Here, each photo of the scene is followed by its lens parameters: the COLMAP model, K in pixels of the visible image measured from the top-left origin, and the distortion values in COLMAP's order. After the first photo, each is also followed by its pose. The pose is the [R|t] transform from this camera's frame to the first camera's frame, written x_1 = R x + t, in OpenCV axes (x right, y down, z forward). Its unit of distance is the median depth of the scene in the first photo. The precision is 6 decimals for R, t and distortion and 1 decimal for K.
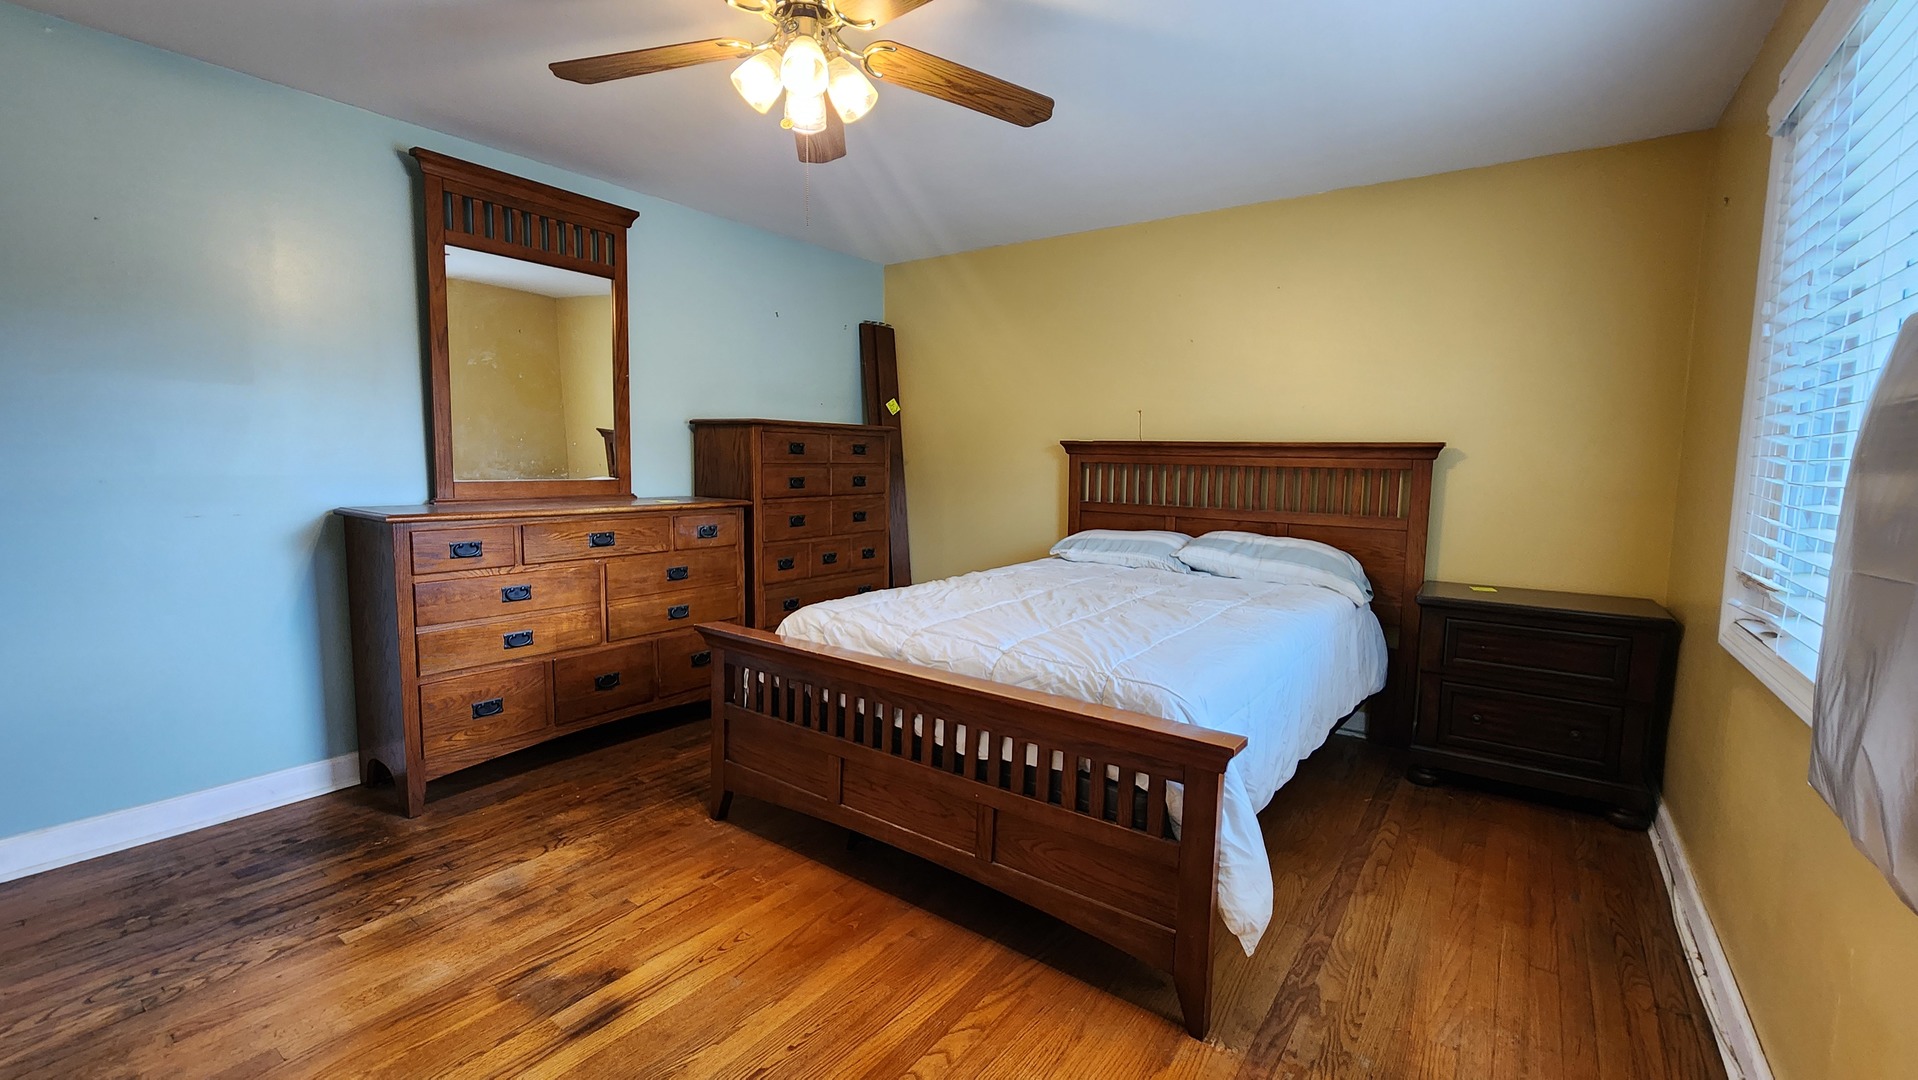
lens RADIAL K [[785.1, 0, 971.1], [0, 785.1, 536.9], [0, 0, 1]] dist [0.000140, -0.000576]
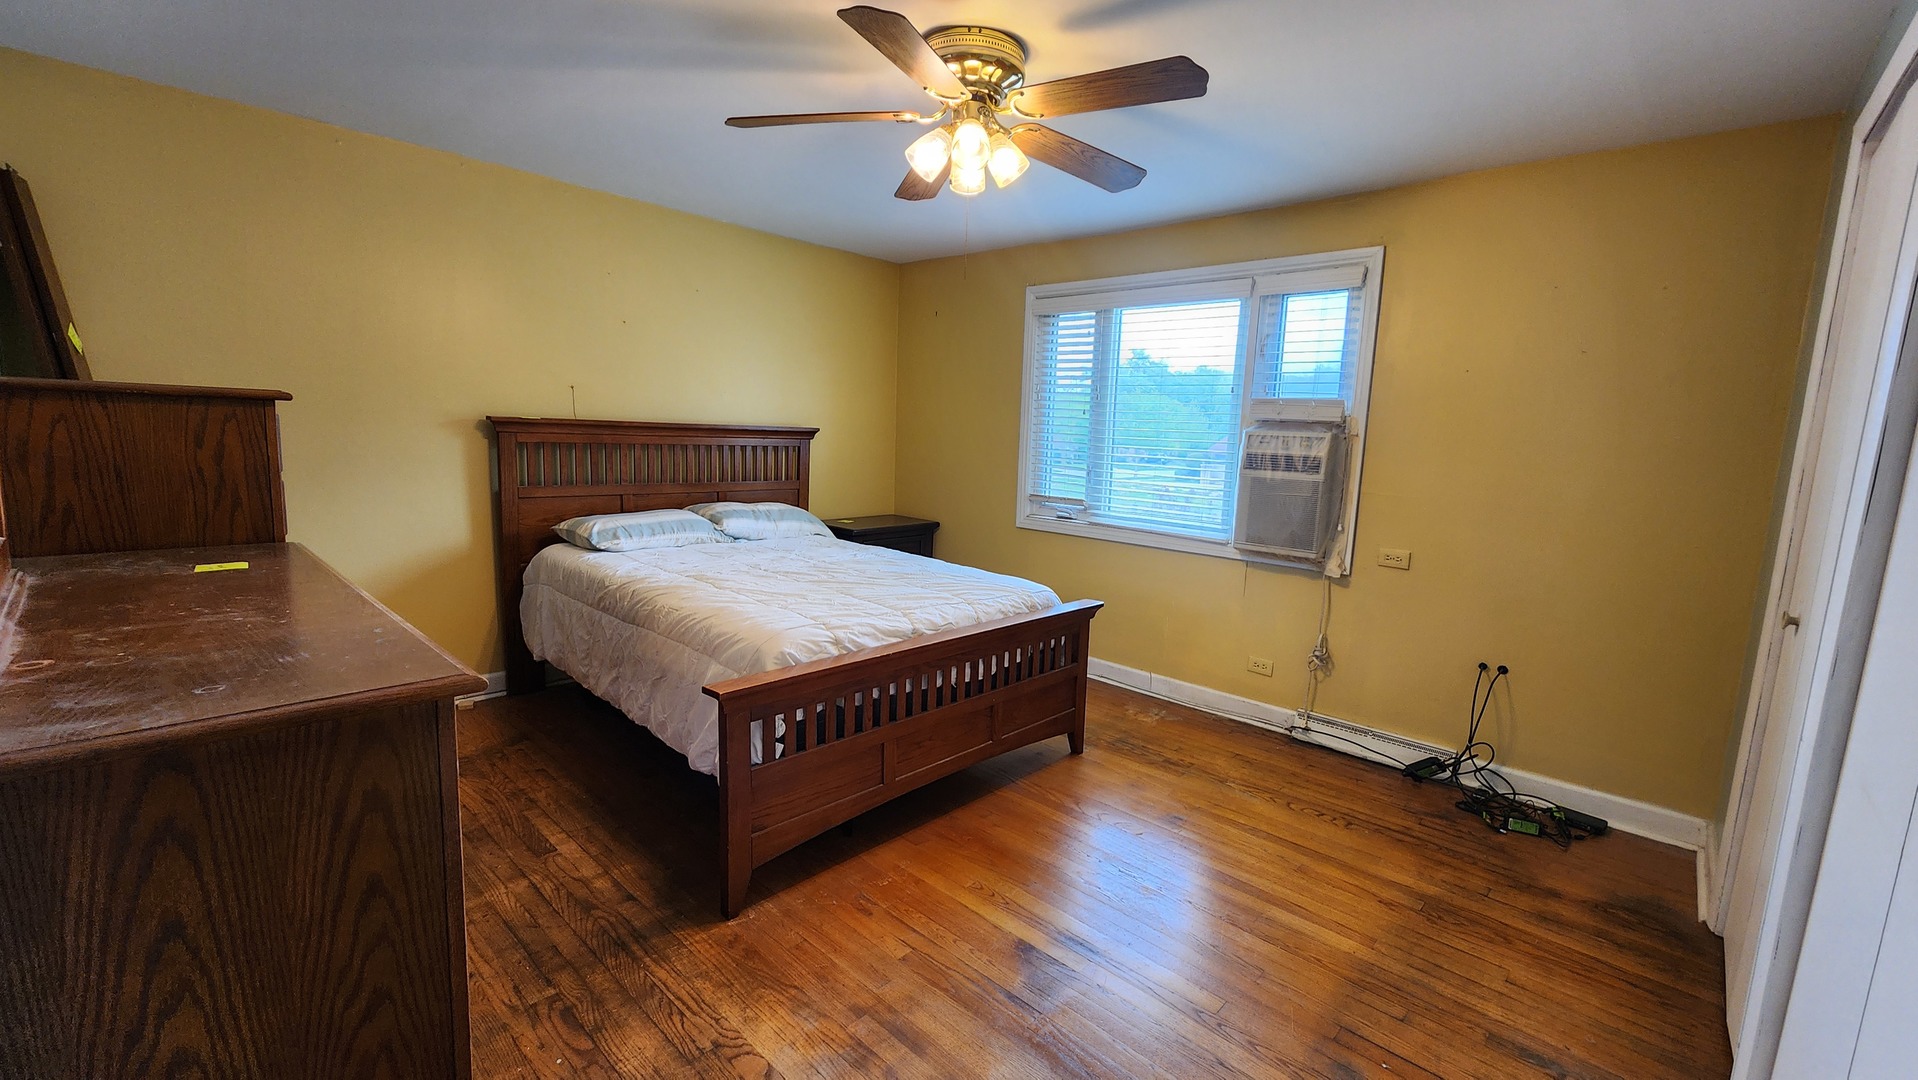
lens RADIAL K [[786.3, 0, 961.3], [0, 786.3, 548.6], [0, 0, 1]] dist [-0.000077, -0.000091]
pose [[0.137191, -0.165100, 0.976689, -1.187041], [0.064056, 0.985427, 0.157579, -0.154883], [-0.988471, 0.040944, 0.145767, 0.721914]]
